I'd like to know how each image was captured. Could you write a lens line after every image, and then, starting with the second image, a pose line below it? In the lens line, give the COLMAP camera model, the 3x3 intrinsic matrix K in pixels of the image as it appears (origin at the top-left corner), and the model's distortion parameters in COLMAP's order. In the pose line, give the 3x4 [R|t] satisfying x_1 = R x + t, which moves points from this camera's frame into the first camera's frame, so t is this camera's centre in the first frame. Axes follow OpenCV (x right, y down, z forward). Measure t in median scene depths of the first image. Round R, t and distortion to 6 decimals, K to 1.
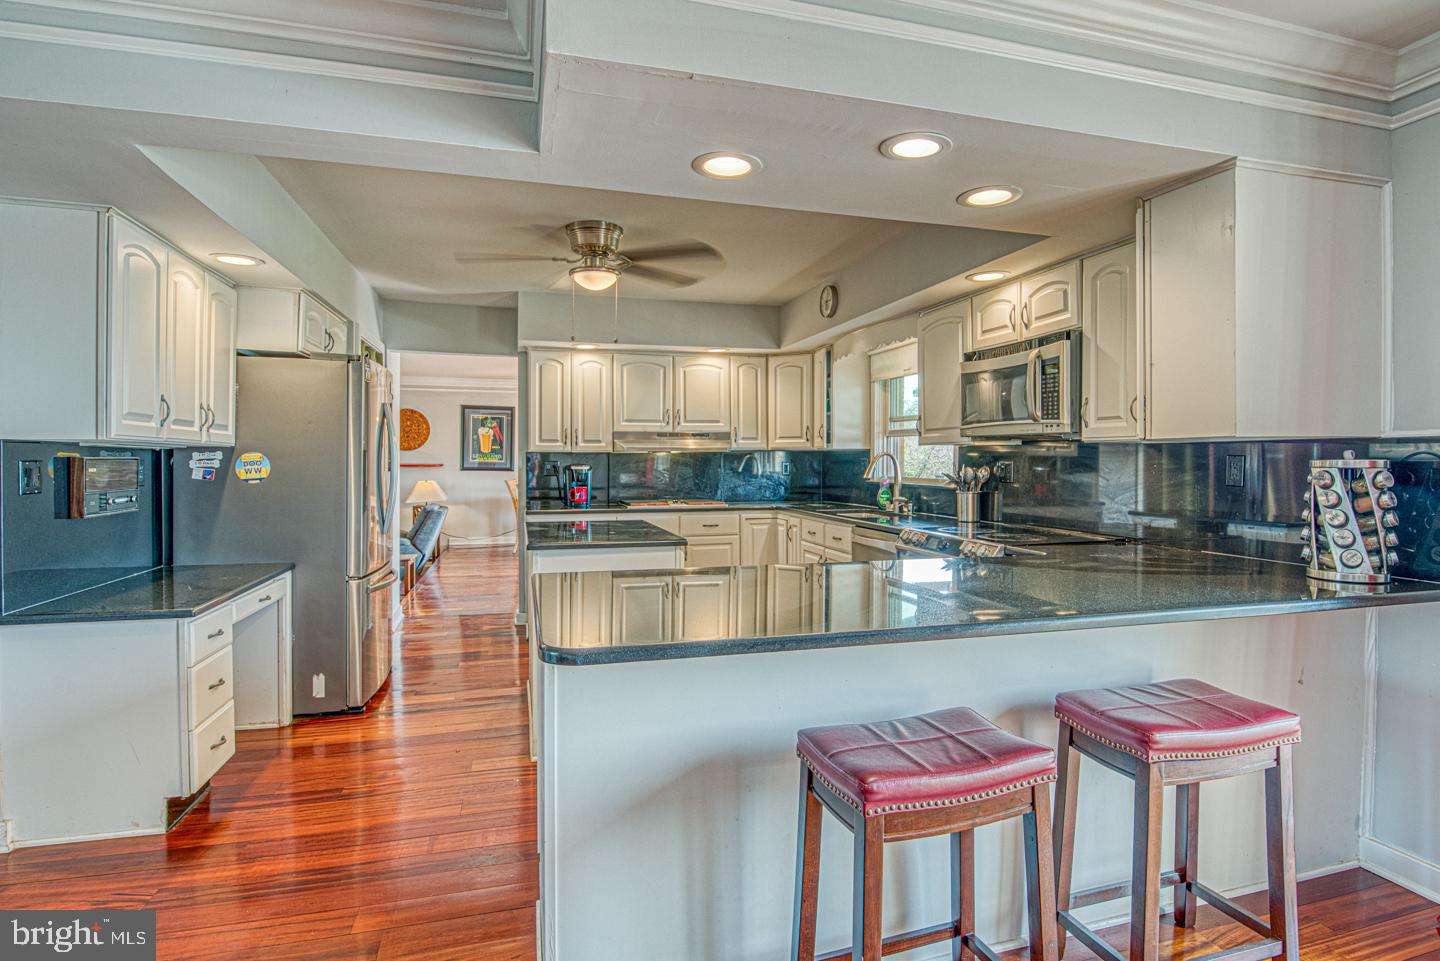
lens RADIAL K [[744.1, 0, 743.2], [0, 744.1, 469.7], [0, 0, 1]] dist [-0.017369, -0.001743]
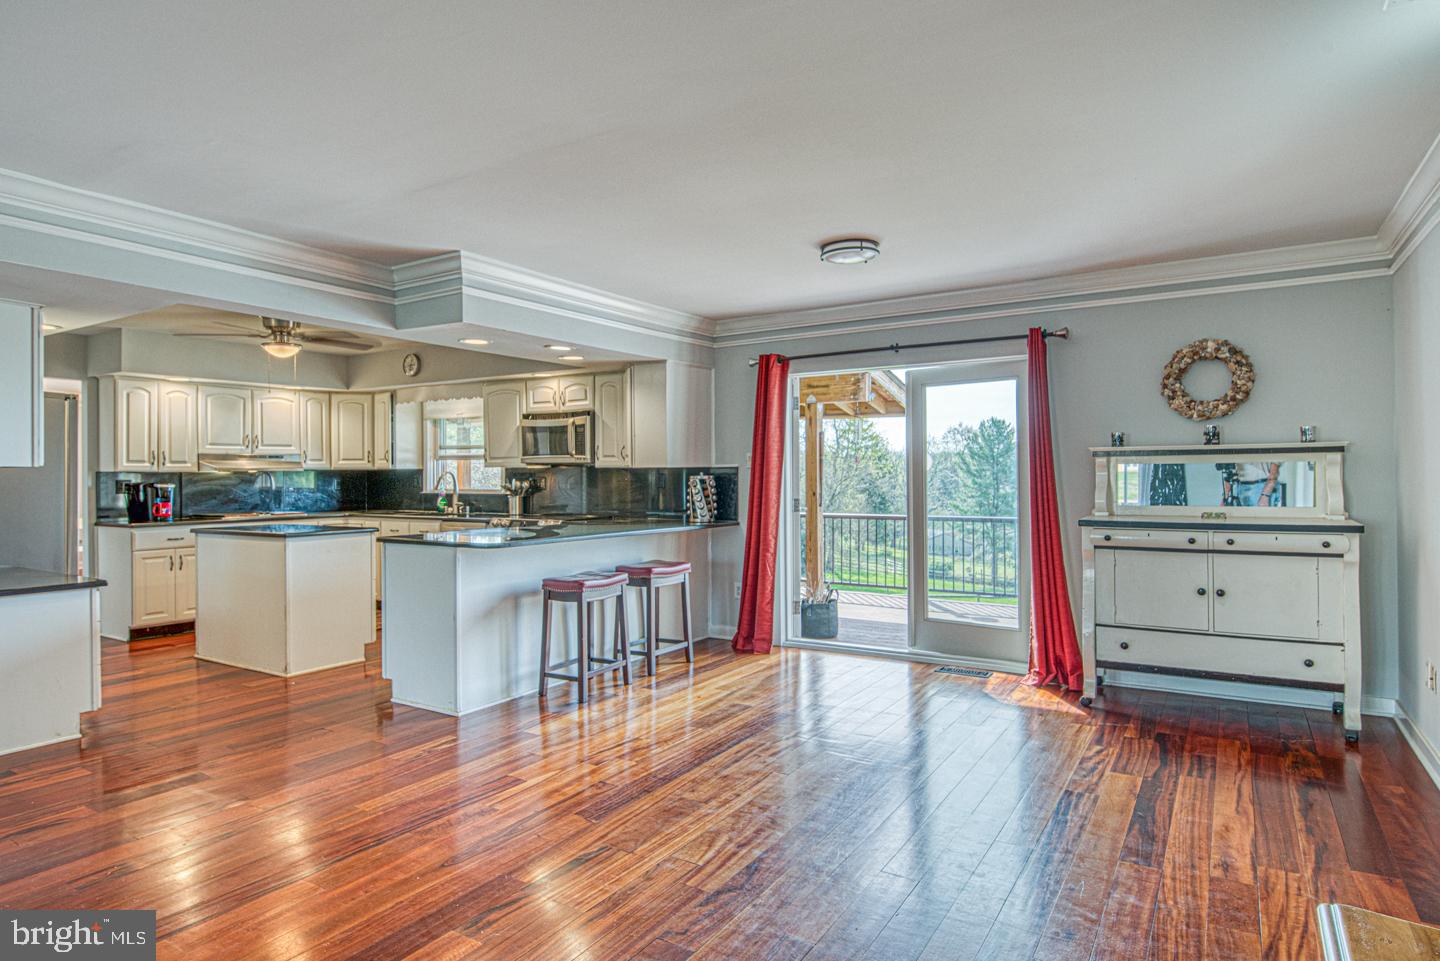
lens RADIAL K [[821.6, 0, 735.3], [0, 821.6, 476.1], [0, 0, 1]] dist [-0.007048, -0.003521]
pose [[0.741498, -0.006263, 0.670926, -0.608677], [0.014405, 0.999875, -0.006588, 0.004938], [-0.670800, 0.014549, 0.741495, -0.724080]]
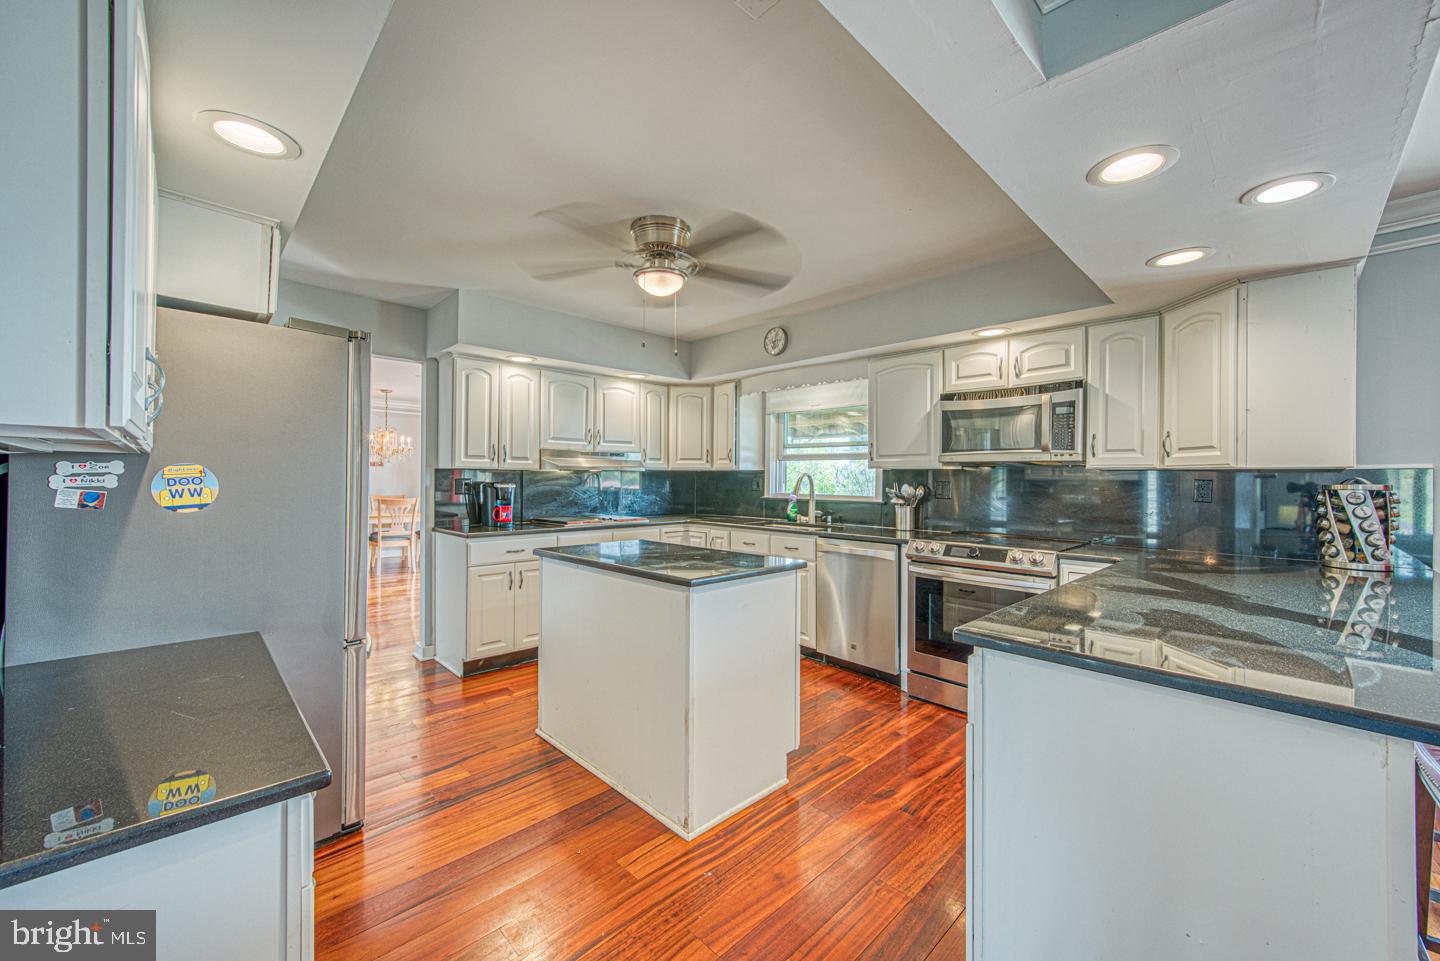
lens RADIAL K [[556.6, 0, 717.3], [0, 556.6, 484.3], [0, 0, 1]] dist [-0.000951, 0.000367]
pose [[0.887765, 0.002181, 0.460291, -0.457330], [-0.001587, 0.999997, -0.001678, -0.005484], [-0.460294, 0.000760, 0.887766, 0.358227]]
